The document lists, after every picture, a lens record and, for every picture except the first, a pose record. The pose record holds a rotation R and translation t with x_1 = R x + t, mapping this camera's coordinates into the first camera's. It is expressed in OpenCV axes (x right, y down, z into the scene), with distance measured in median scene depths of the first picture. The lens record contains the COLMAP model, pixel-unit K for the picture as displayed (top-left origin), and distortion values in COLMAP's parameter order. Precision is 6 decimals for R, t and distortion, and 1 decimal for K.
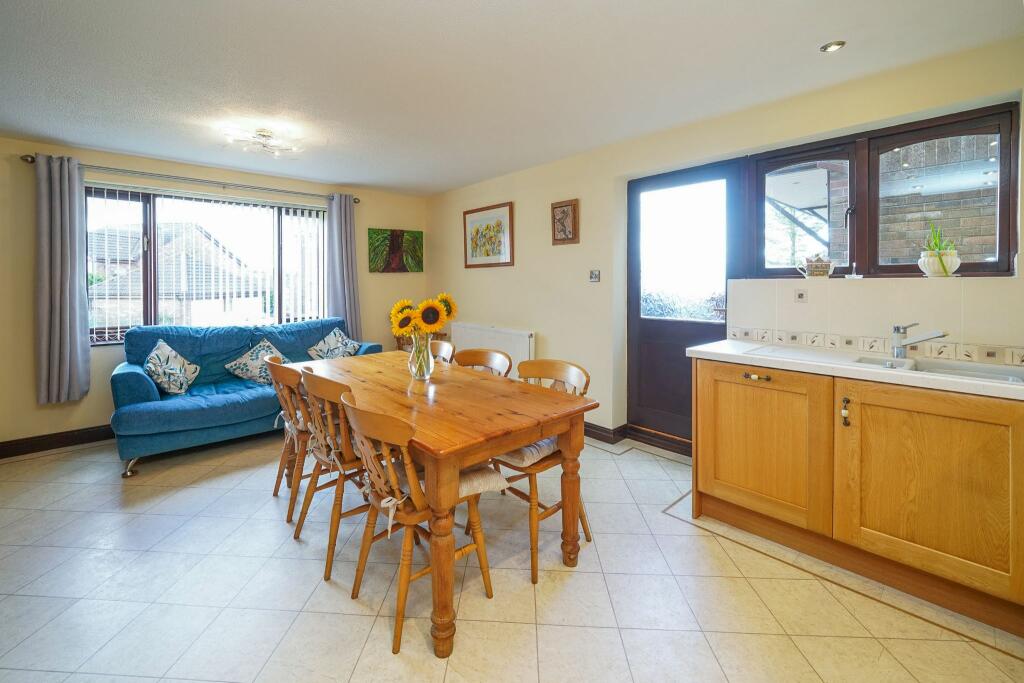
lens RADIAL K [[427.1, 0, 510.4], [0, 427.1, 286.8], [0, 0, 1]] dist [-0.000591, -0.000535]
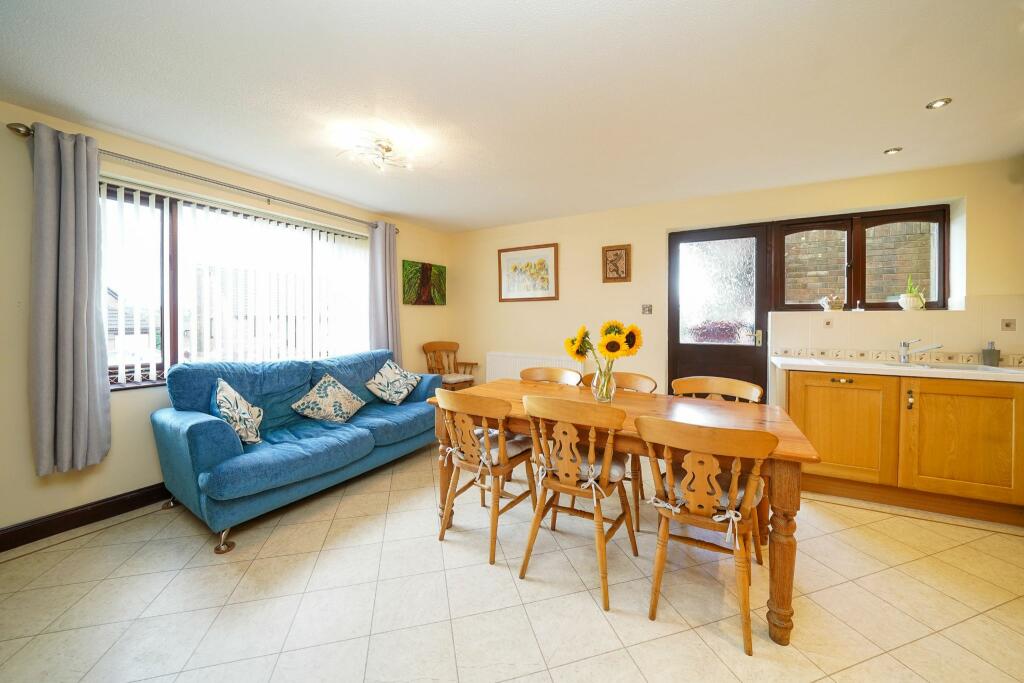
lens RADIAL K [[359.8, 0, 515.8], [0, 359.8, 325.4], [0, 0, 1]] dist [-0.016952, 0.000423]
pose [[0.943061, 0.001111, 0.332618, -0.498201], [-0.001306, 0.999999, 0.000364, 0.020900], [-0.332617, -0.000778, 0.943062, 0.169061]]
